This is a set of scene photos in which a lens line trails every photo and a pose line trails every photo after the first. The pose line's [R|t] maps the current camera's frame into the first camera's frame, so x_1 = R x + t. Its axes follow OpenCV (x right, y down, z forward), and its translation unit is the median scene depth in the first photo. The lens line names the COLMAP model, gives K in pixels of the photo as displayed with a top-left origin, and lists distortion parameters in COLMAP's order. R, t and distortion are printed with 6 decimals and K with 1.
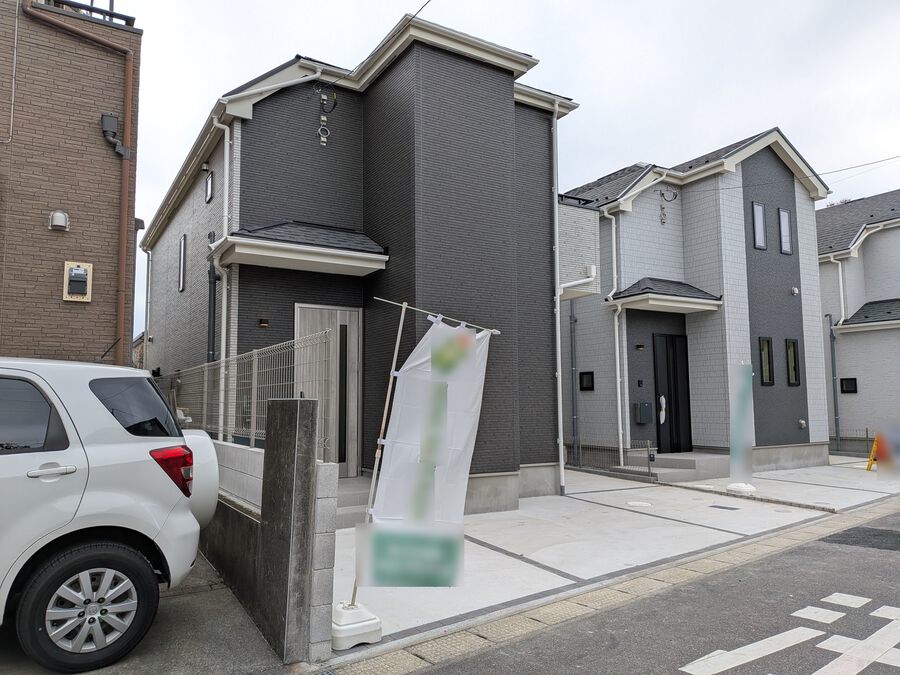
lens RADIAL K [[645.9, 0, 443.9], [0, 645.9, 342.6], [0, 0, 1]] dist [0.033022, -0.046538]
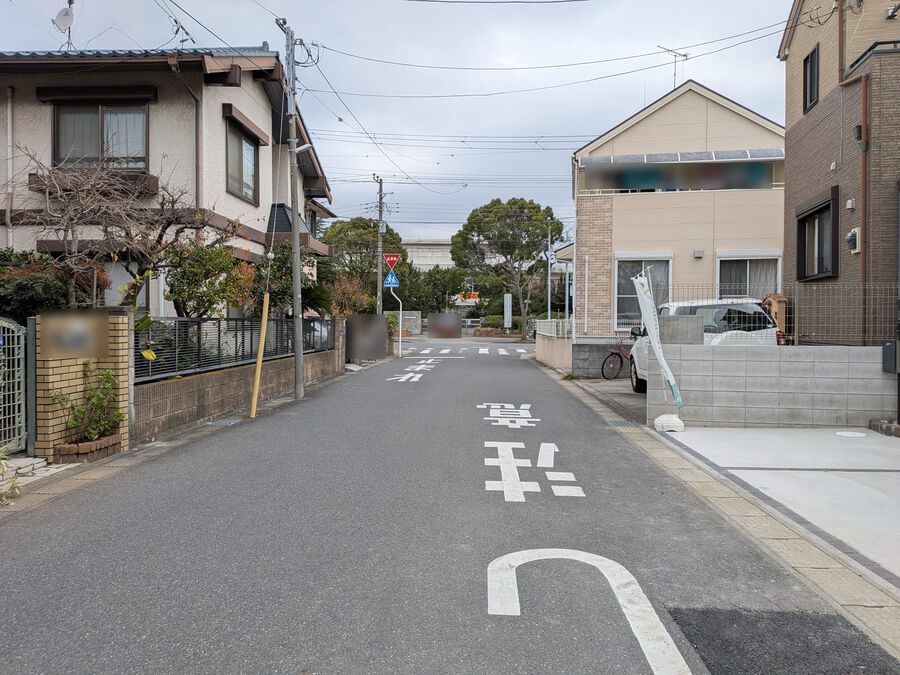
lens RADIAL K [[645.9, 0, 452.8], [0, 645.9, 330.3], [0, 0, 1]] dist [0.033022, -0.046538]
pose [[-0.668989, 0.013961, -0.743141, 0.595328], [0.068317, 0.996746, -0.042776, 0.058405], [0.740126, -0.079386, -0.667766, 0.611556]]
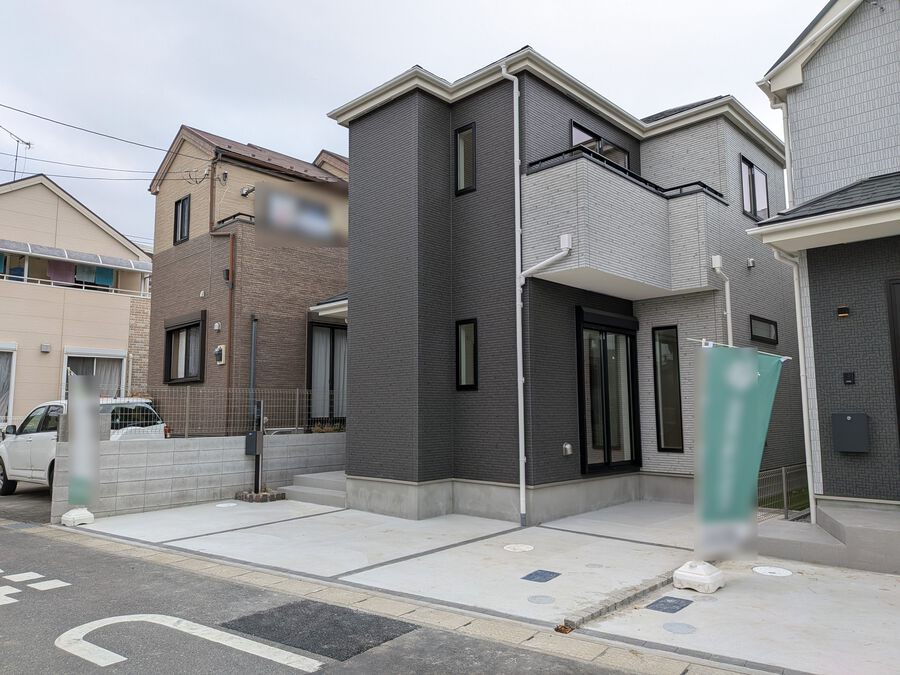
lens RADIAL K [[645.9, 0, 448.7], [0, 645.9, 336.1], [0, 0, 1]] dist [0.033022, -0.046538]
pose [[0.261064, -0.109889, -0.959046, 0.751368], [0.092659, 0.991765, -0.088415, 0.045240], [0.960864, -0.065783, 0.269096, 0.533305]]
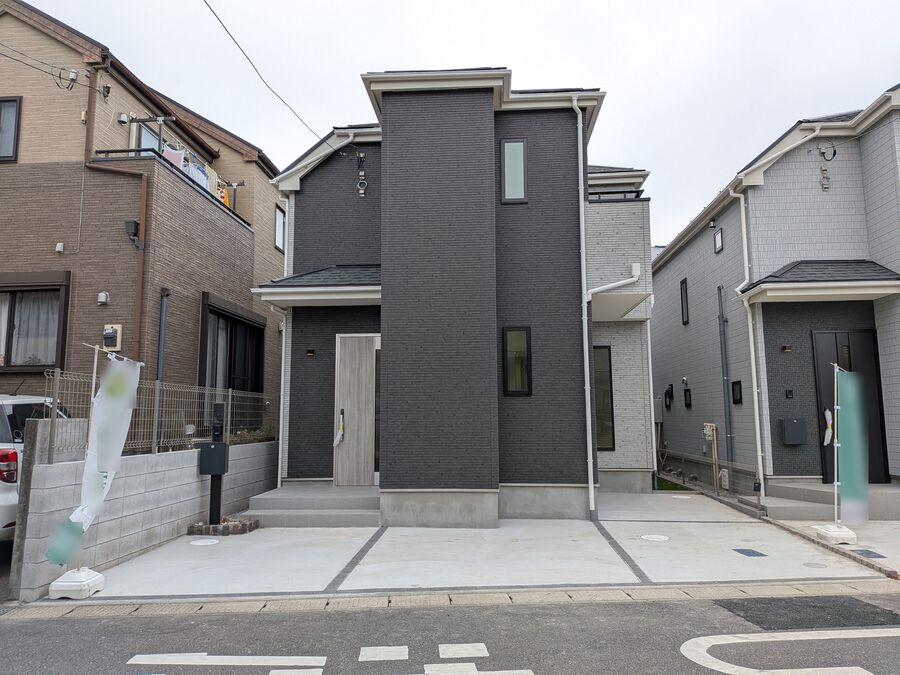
lens RADIAL K [[645.9, 0, 457.6], [0, 645.9, 333.3], [0, 0, 1]] dist [0.033022, -0.046538]
pose [[0.821869, -0.074525, -0.564781, 0.428839], [0.054480, 0.997144, -0.052298, 0.007750], [0.567065, 0.012213, 0.823582, 0.105056]]
